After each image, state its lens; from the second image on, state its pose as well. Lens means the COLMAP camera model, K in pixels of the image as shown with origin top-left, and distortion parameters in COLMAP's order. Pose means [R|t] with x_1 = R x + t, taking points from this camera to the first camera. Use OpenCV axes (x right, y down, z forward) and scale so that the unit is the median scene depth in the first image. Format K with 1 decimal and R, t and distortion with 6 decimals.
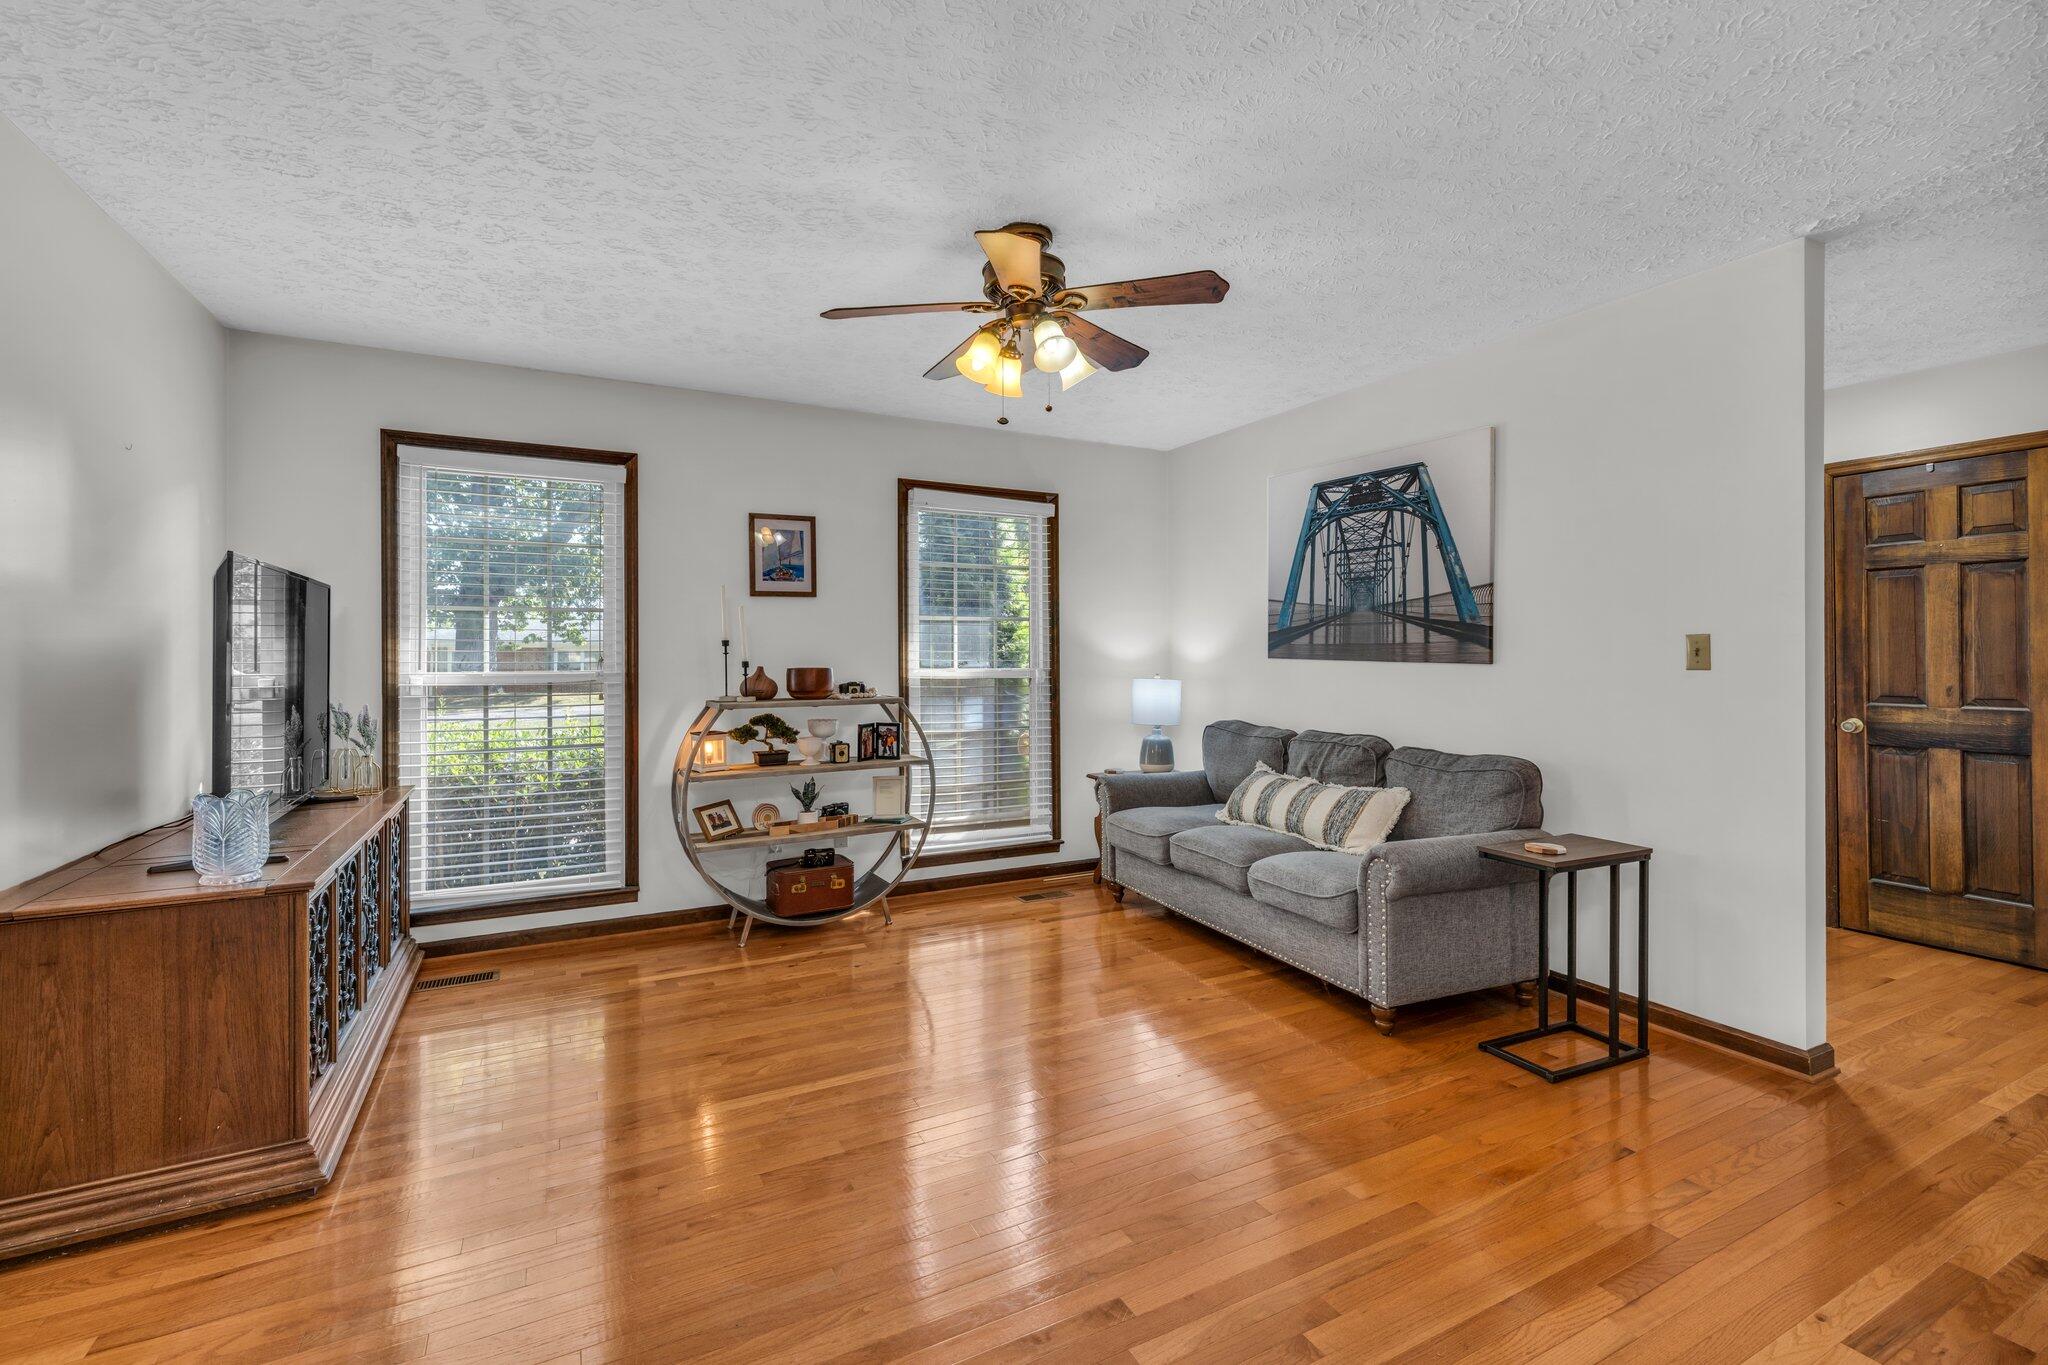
lens RADIAL K [[898.3, 0, 1024.4], [0, 898.3, 653.9], [0, 0, 1]] dist [0.009802, 0.000042]
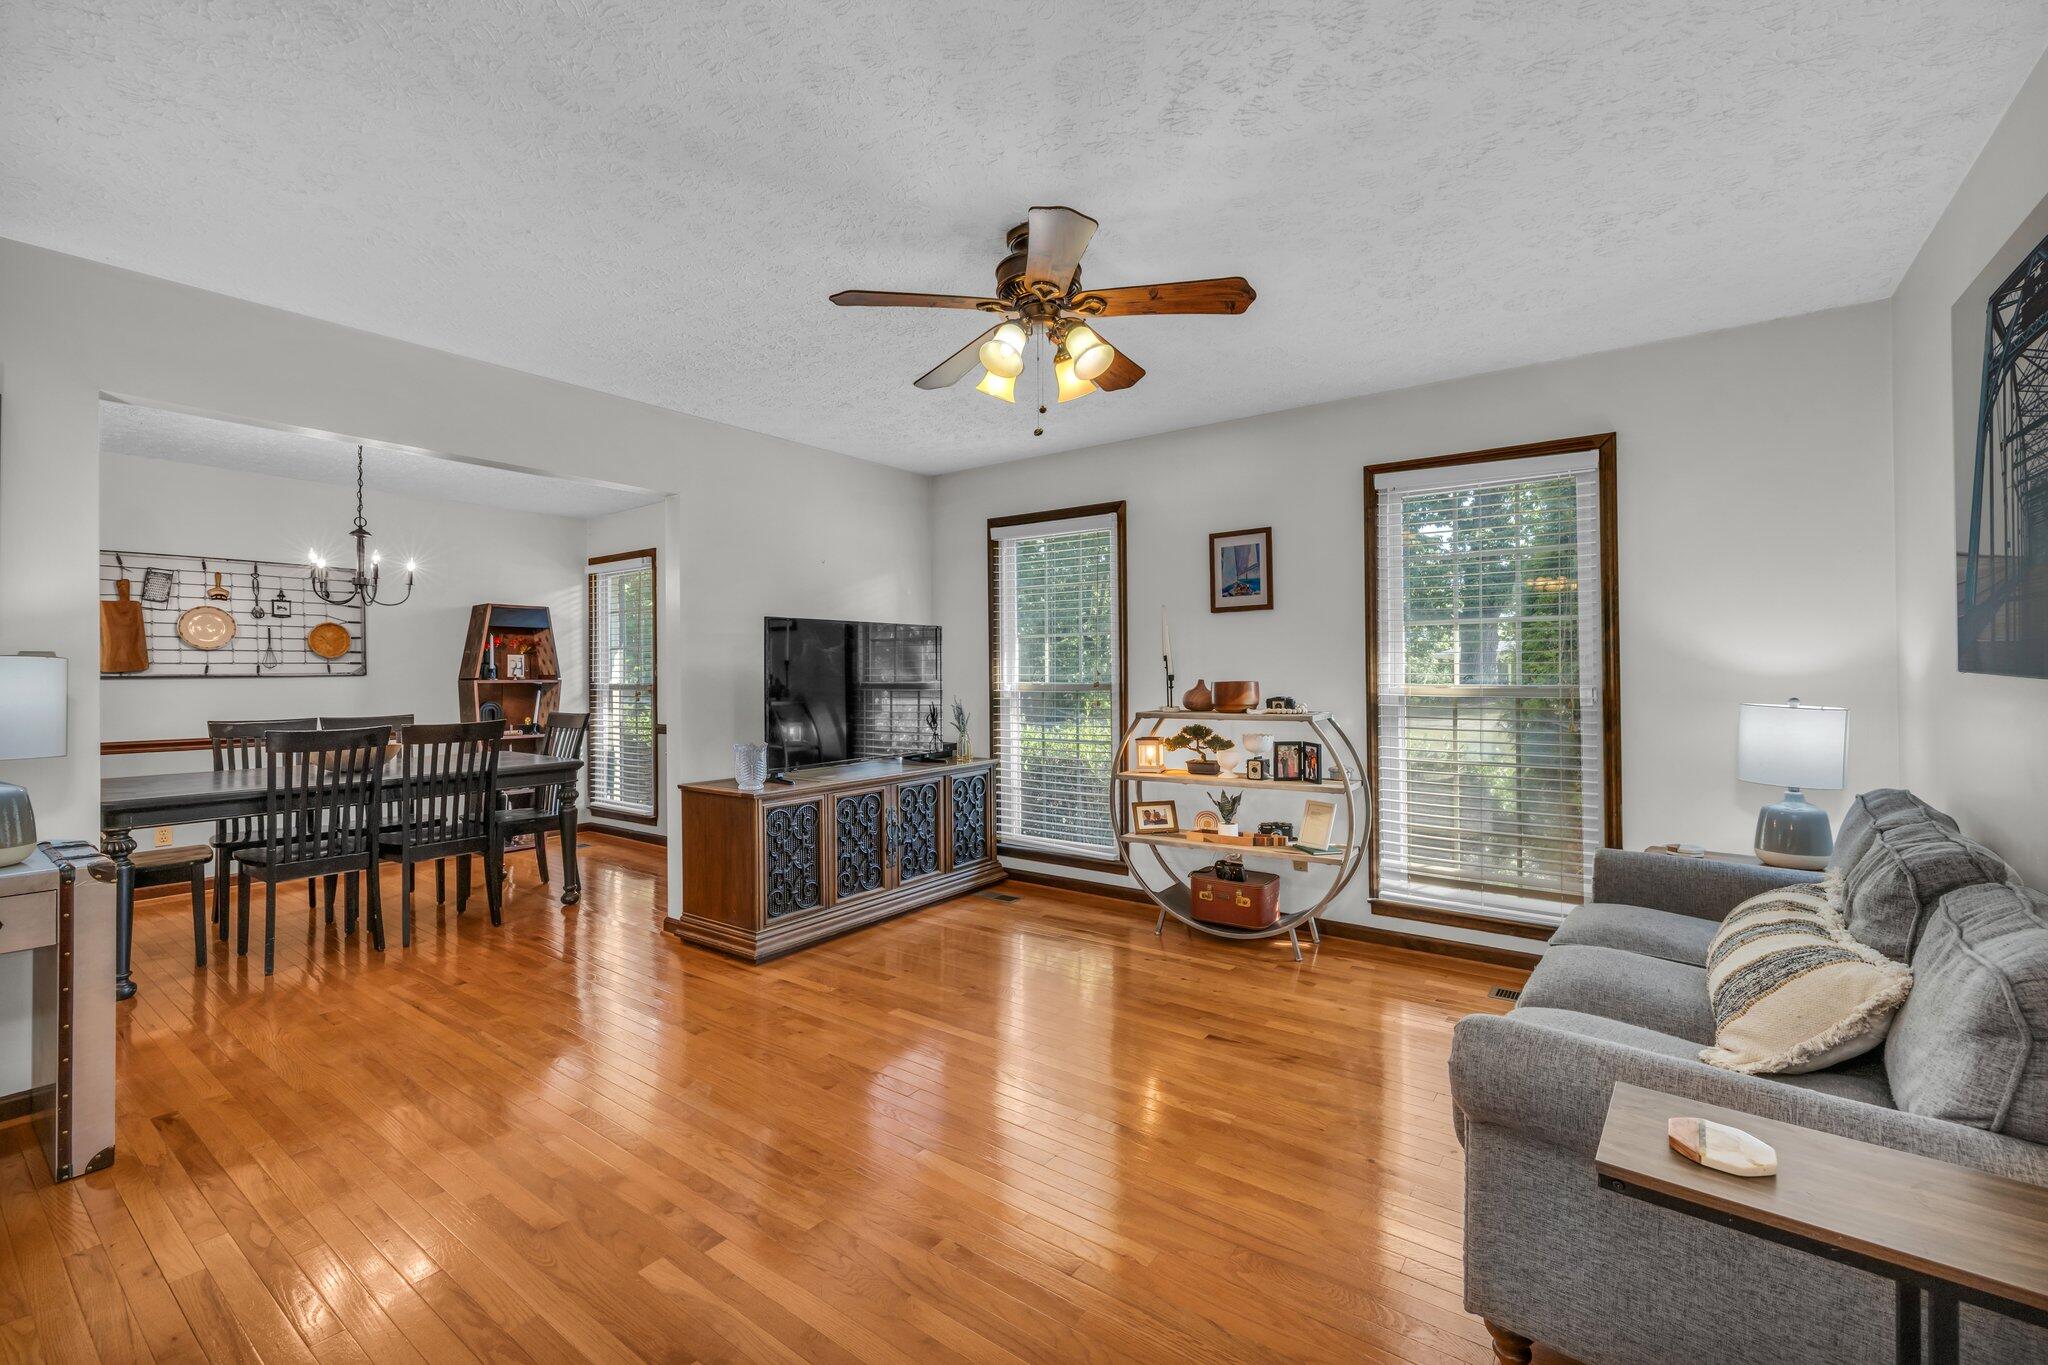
lens RADIAL K [[869.8, 0, 1026.0], [0, 869.8, 672.9], [0, 0, 1]] dist [0.003068, 0.000188]
pose [[0.437483, 0.001082, -0.899226, 0.516463], [0.006183, 0.999972, 0.004211, 0.000315], [0.899206, -0.007402, 0.437464, 0.355358]]
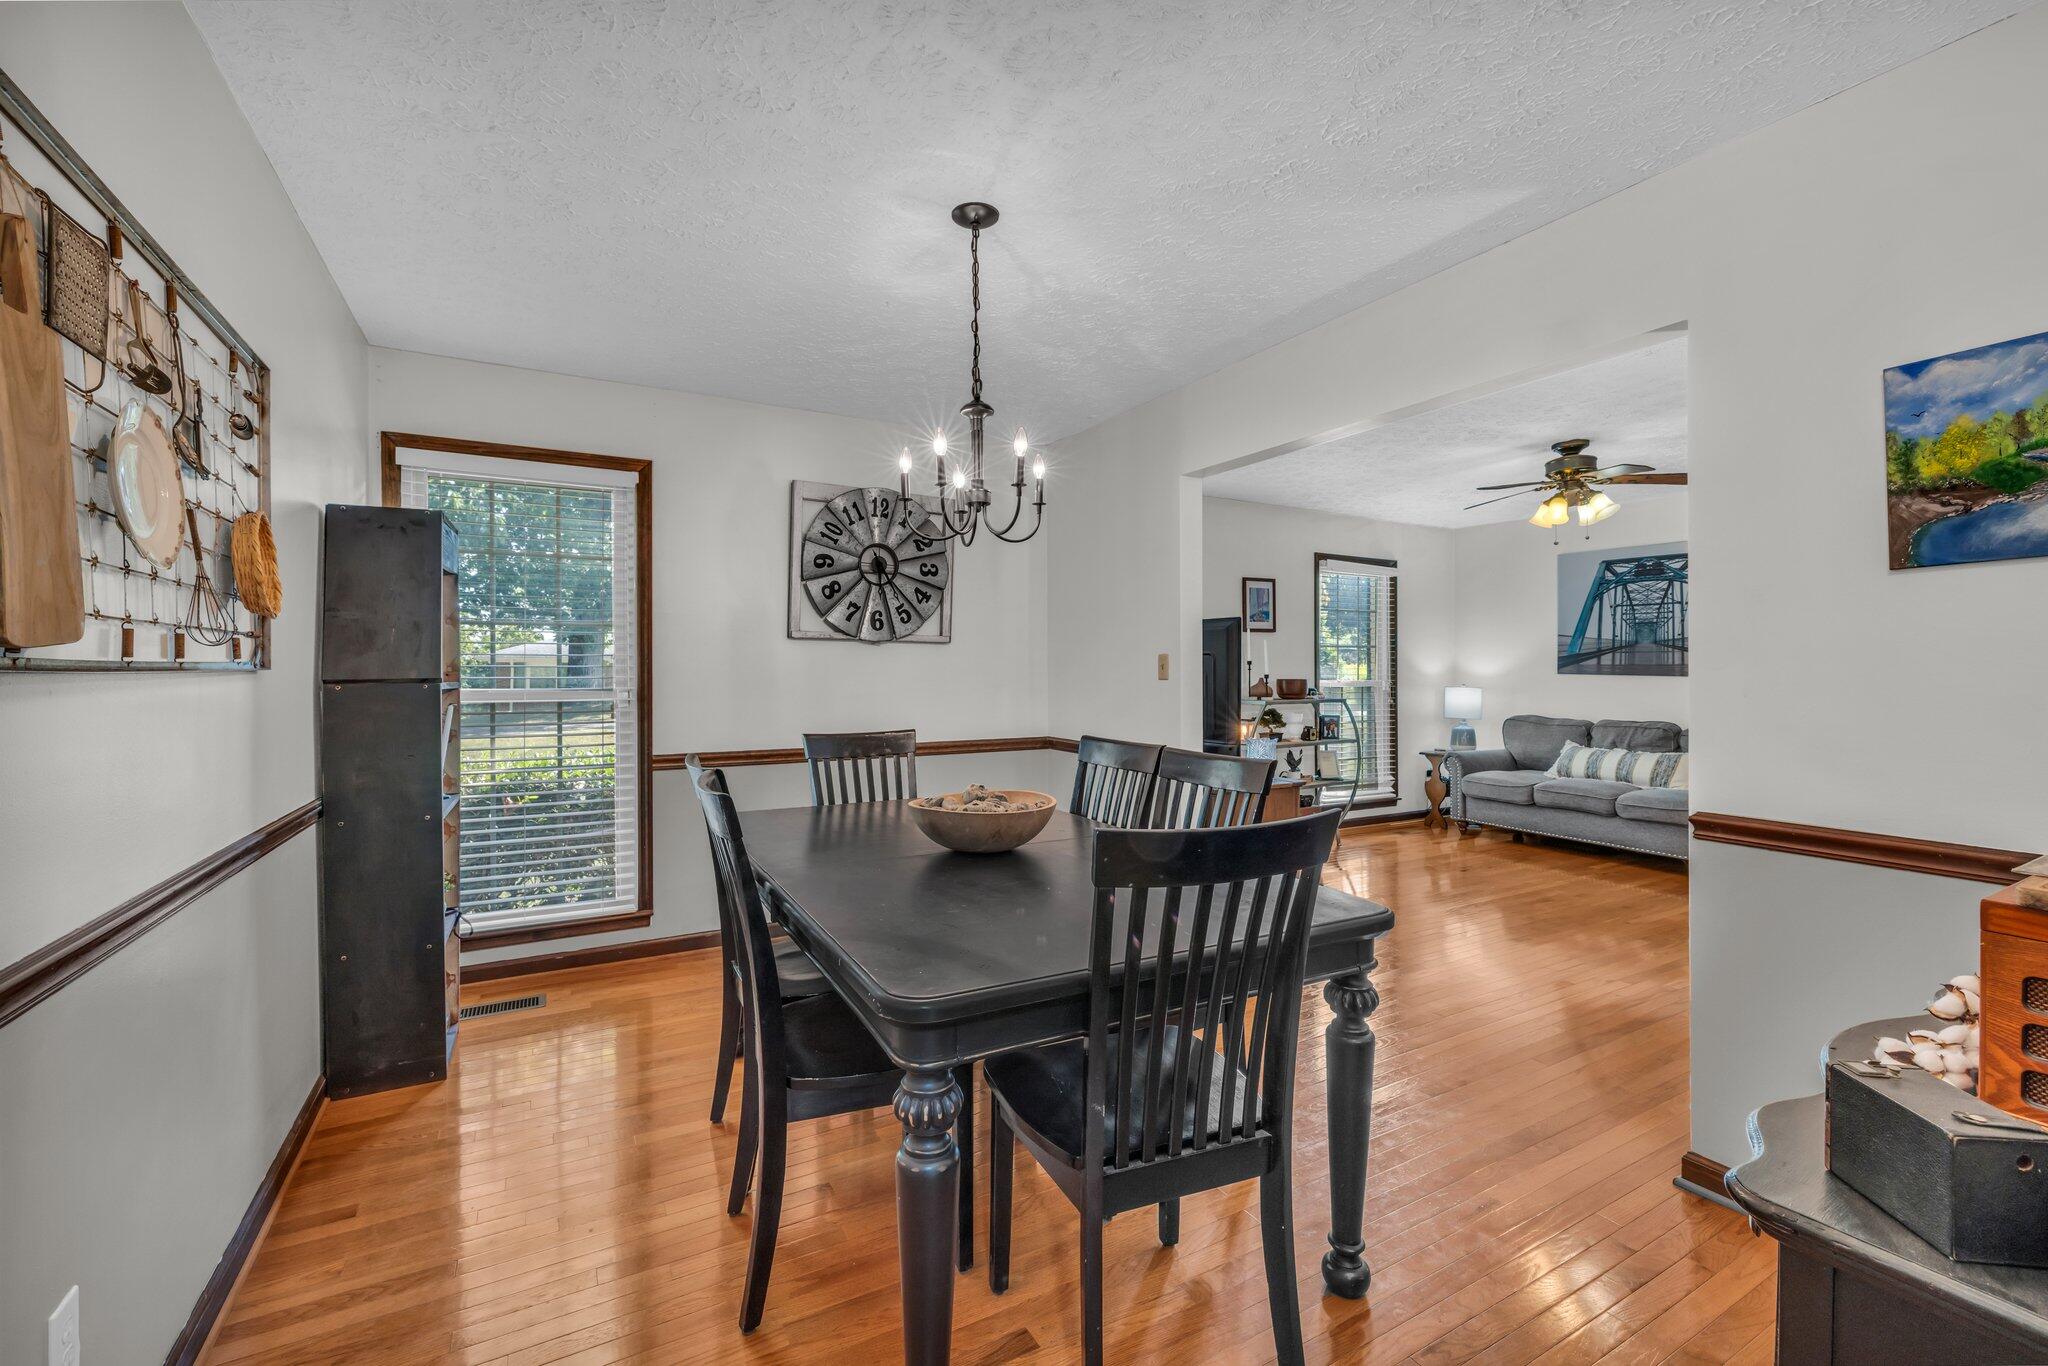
lens RADIAL K [[860.2, 0, 1055.8], [0, 860.2, 680.5], [0, 0, 1]] dist [0.026311, 0.000064]
pose [[0.998549, 0.003477, 0.053732, -0.697650], [-0.004039, 0.999938, 0.010358, 0.004593], [-0.053693, -0.010560, 0.998502, -0.440544]]
